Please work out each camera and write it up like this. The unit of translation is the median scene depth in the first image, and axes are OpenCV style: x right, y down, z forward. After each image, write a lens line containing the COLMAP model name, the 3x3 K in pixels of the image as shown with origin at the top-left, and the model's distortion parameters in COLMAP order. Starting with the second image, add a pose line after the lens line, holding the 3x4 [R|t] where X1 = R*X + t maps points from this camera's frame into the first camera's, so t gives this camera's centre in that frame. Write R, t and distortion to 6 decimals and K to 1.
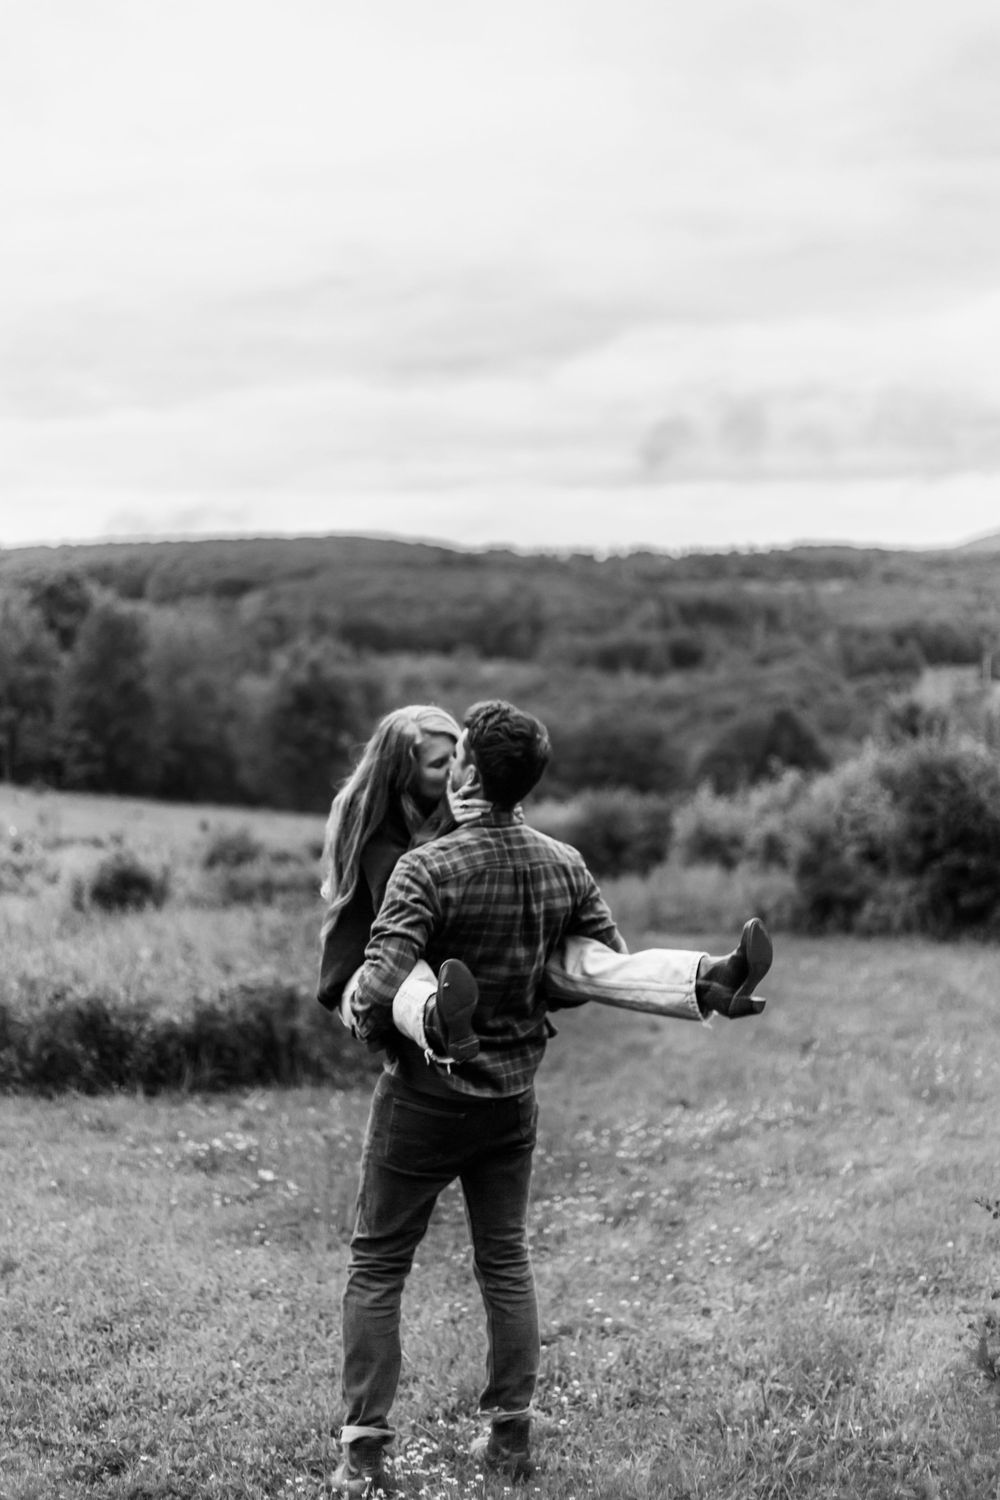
lens RADIAL K [[2182.4, 0, 495.6], [0, 2182.4, 752.1], [0, 0, 1]] dist [0.016825, 0.026239]
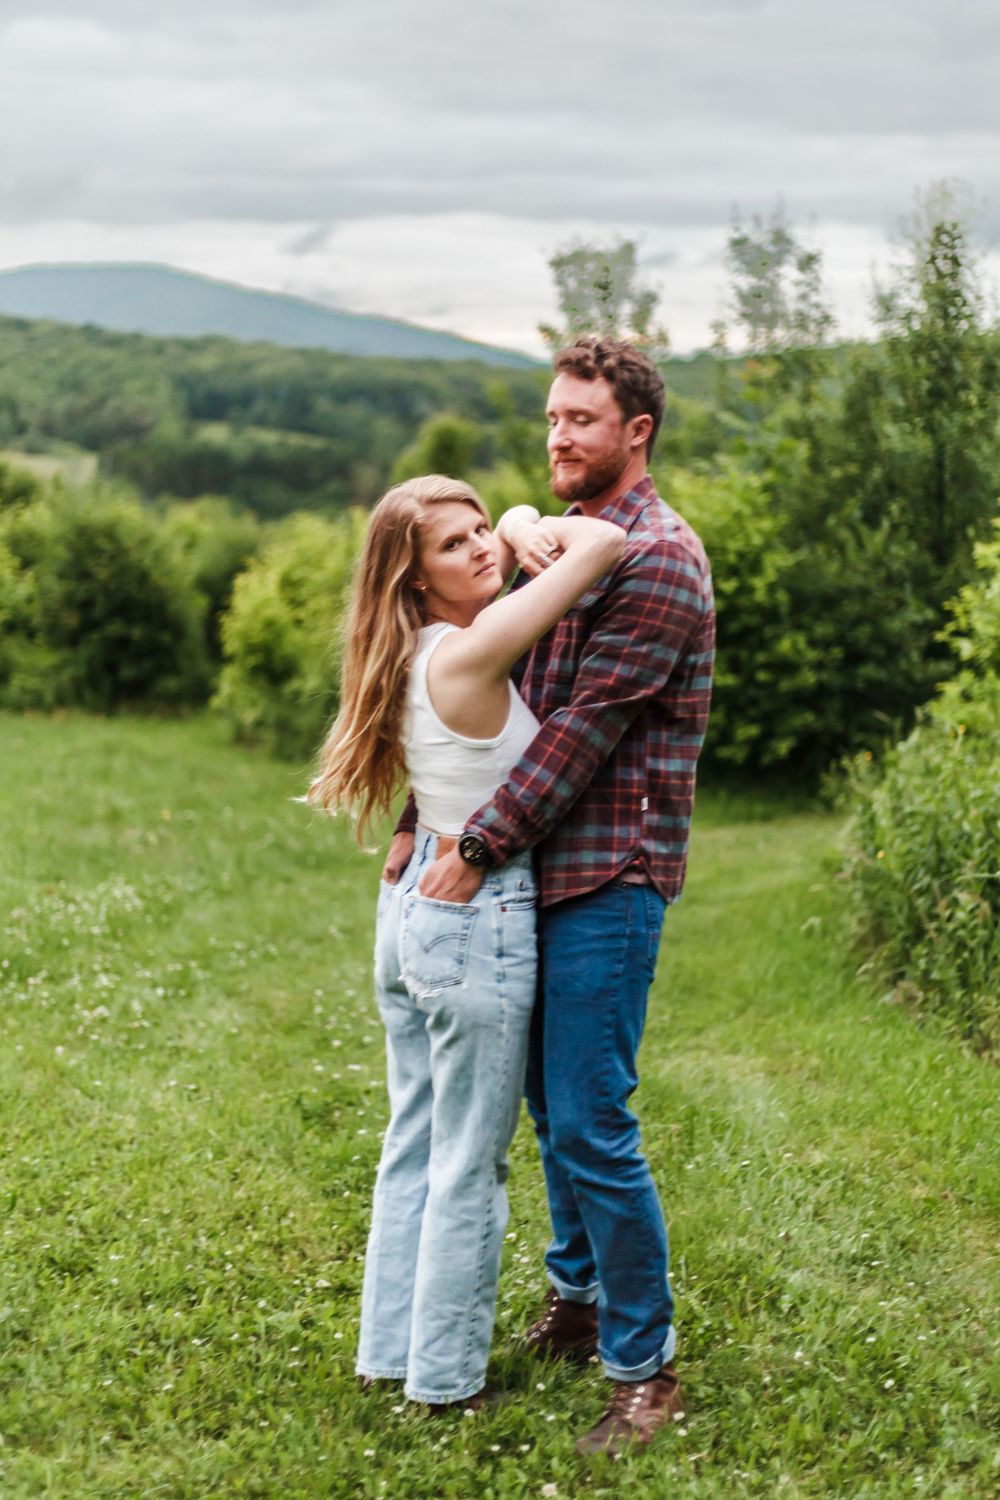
lens RADIAL K [[2350.3, 0, 499.0], [0, 2350.3, 708.1], [0, 0, 1]] dist [0.001459, 0.026342]
pose [[0.896432, 0.001362, 0.443180, -0.068151], [-0.035072, 0.997077, 0.067875, 0.006665], [-0.441792, -0.076389, 0.893859, 0.020069]]
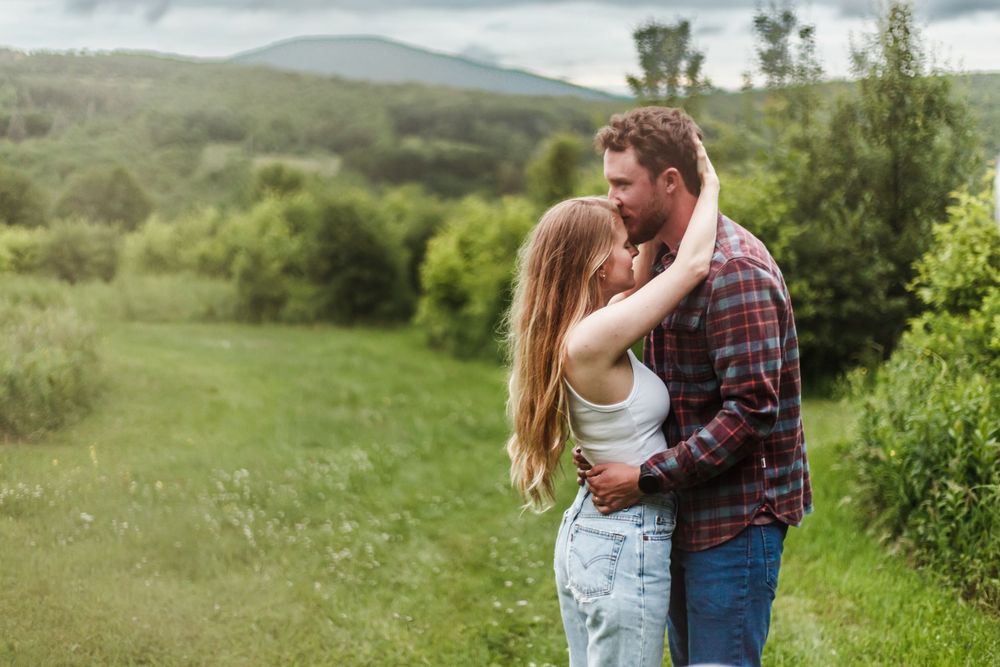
lens RADIAL K [[1457.6, 0, 504.3], [0, 1457.6, 350.2], [0, 0, 1]] dist [0.015159, 0.064096]
pose [[0.920513, -0.008476, 0.390620, -0.061630], [-0.031168, 0.994986, 0.095038, 0.003755], [-0.389467, -0.099659, 0.915633, 0.043059]]
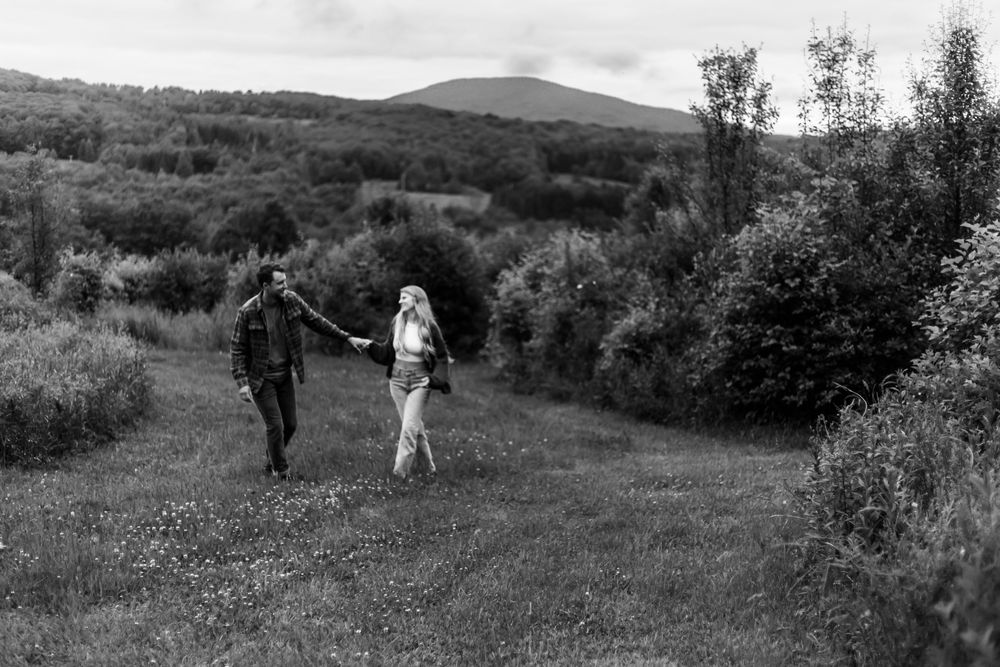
lens RADIAL K [[1447.5, 0, 499.1], [0, 1447.5, 328.3], [0, 0, 1]] dist [0.005784, 0.032218]
pose [[0.957108, 0.021275, 0.288949, -0.021573], [-0.040263, 0.997390, 0.059929, 0.004231], [-0.286920, -0.068993, 0.955467, 0.046483]]
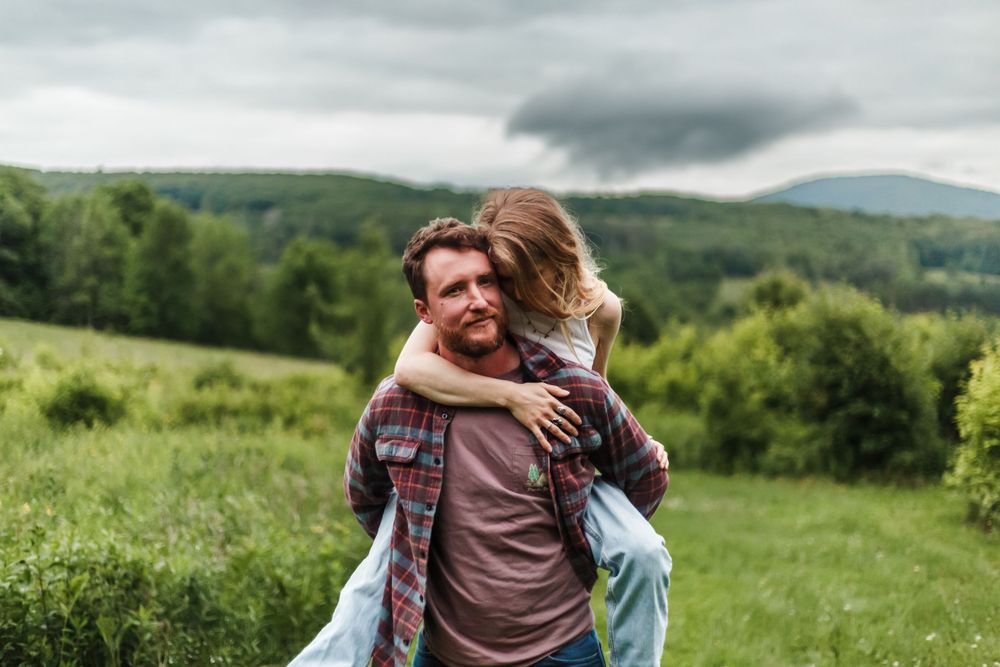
lens RADIAL K [[1447.5, 0, 499.1], [0, 1447.5, 328.3], [0, 0, 1]] dist [0.005784, 0.032218]
pose [[0.998229, 0.038898, 0.045000, -0.001606], [-0.038958, 0.999241, 0.000449, 0.012391], [-0.044948, -0.002201, 0.998987, 0.222841]]
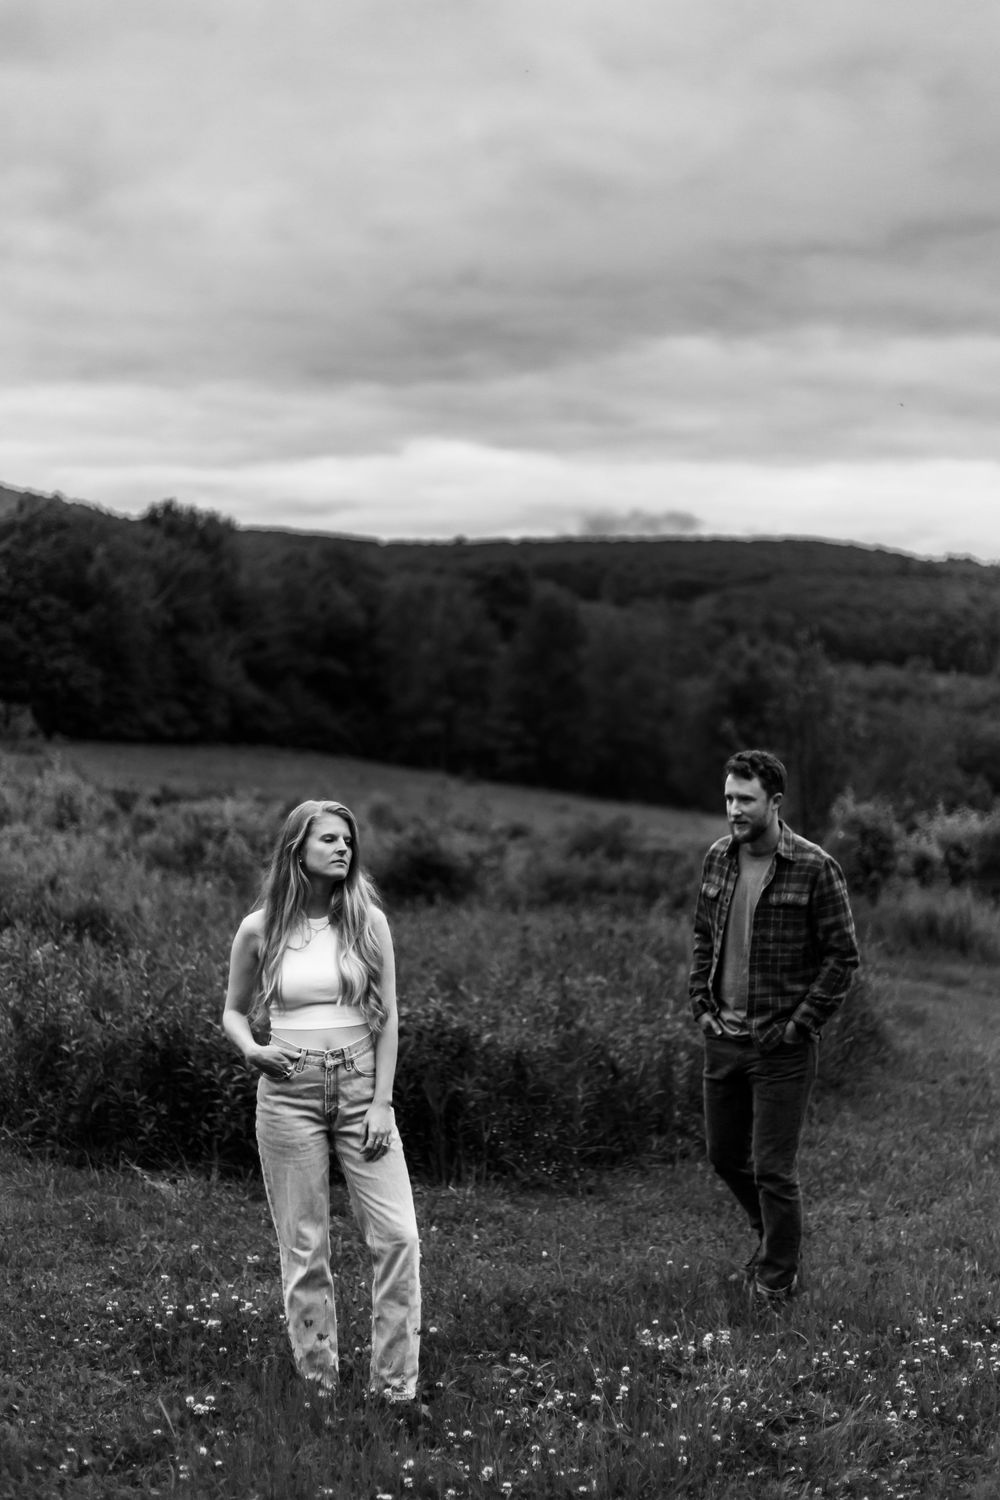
lens RADIAL K [[2161.1, 0, 495.2], [0, 2161.1, 766.2], [0, 0, 1]] dist [0.004667, 0.060641]
pose [[0.977564, 0.048663, -0.204941, 0.020207], [-0.047799, 0.998815, 0.009170, 0.007940], [0.205145, 0.000832, 0.978731, 0.142442]]
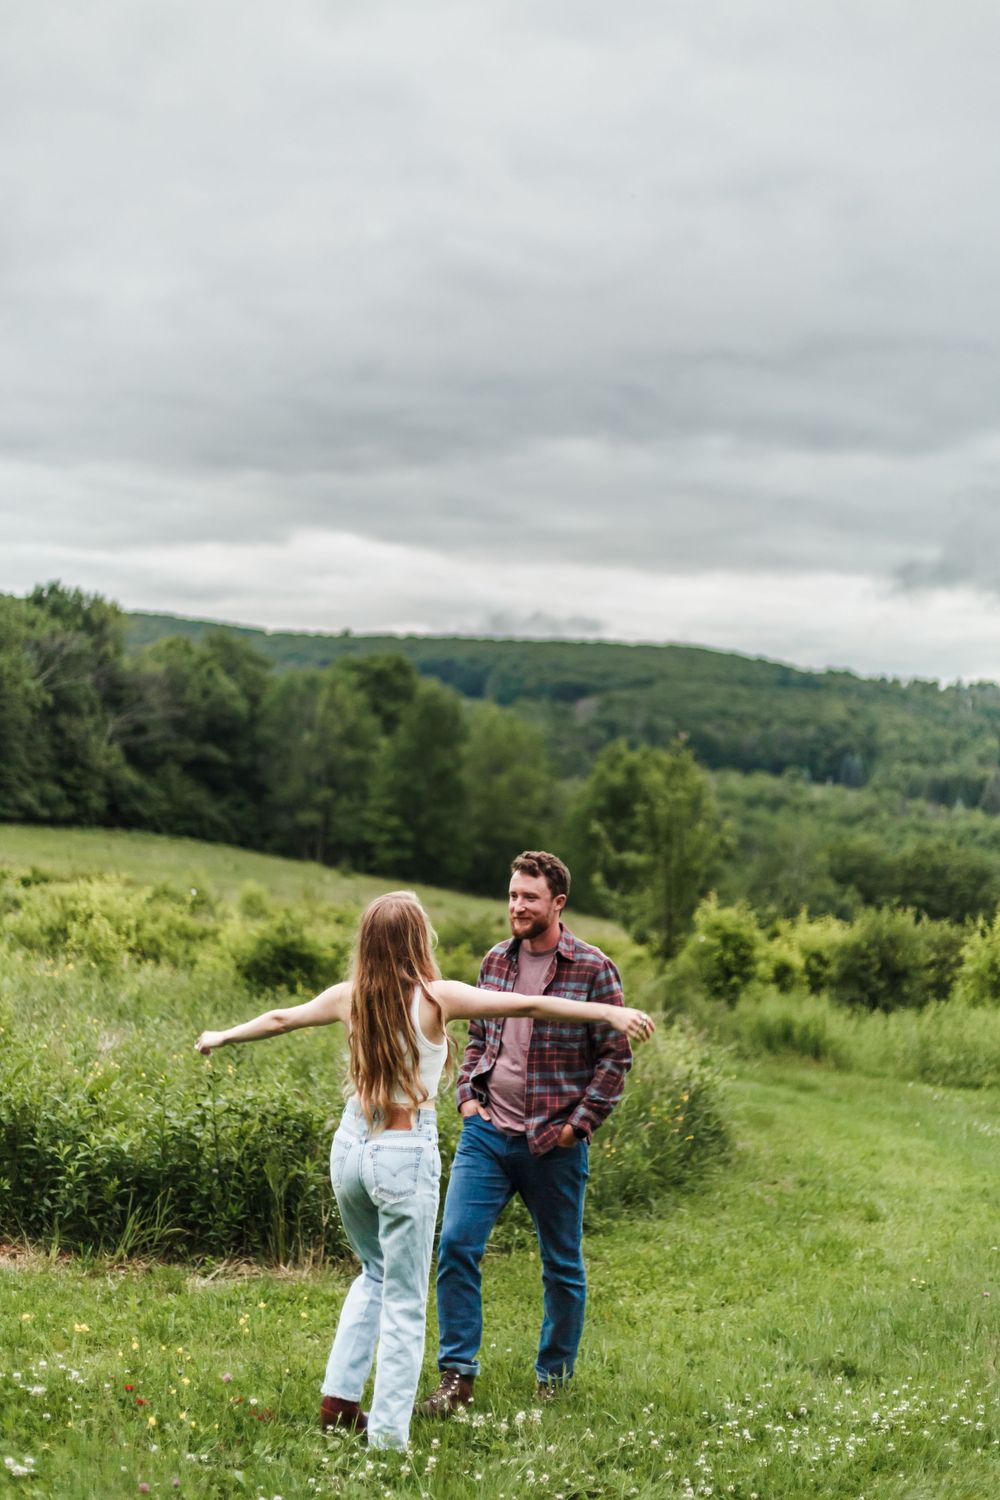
lens RADIAL K [[2161.1, 0, 495.2], [0, 2161.1, 766.2], [0, 0, 1]] dist [0.004667, 0.060641]
pose [[0.985127, 0.077710, -0.153250, 0.025157], [-0.084537, 0.995675, -0.038537, 0.007781], [0.149592, 0.050919, 0.987436, 0.134514]]
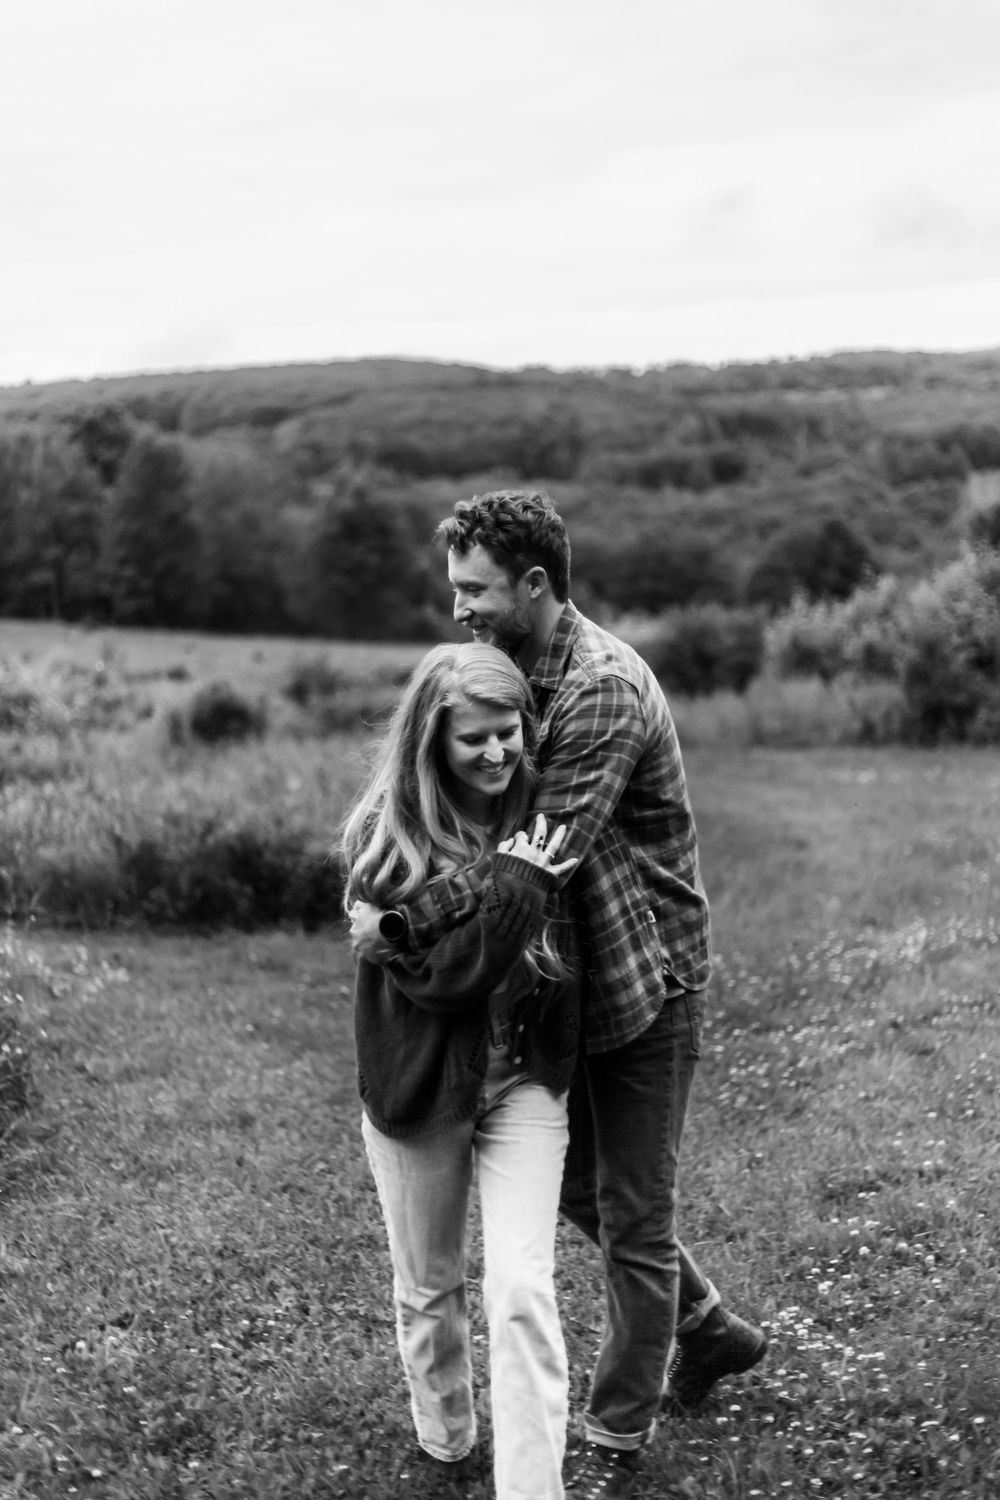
lens RADIAL K [[2182.4, 0, 495.6], [0, 2182.4, 752.1], [0, 0, 1]] dist [0.016825, 0.026239]
pose [[0.999255, -0.032571, -0.020679, -0.021090], [0.034138, 0.996160, 0.080623, 0.001380], [0.017974, -0.081269, 0.996530, 0.018690]]
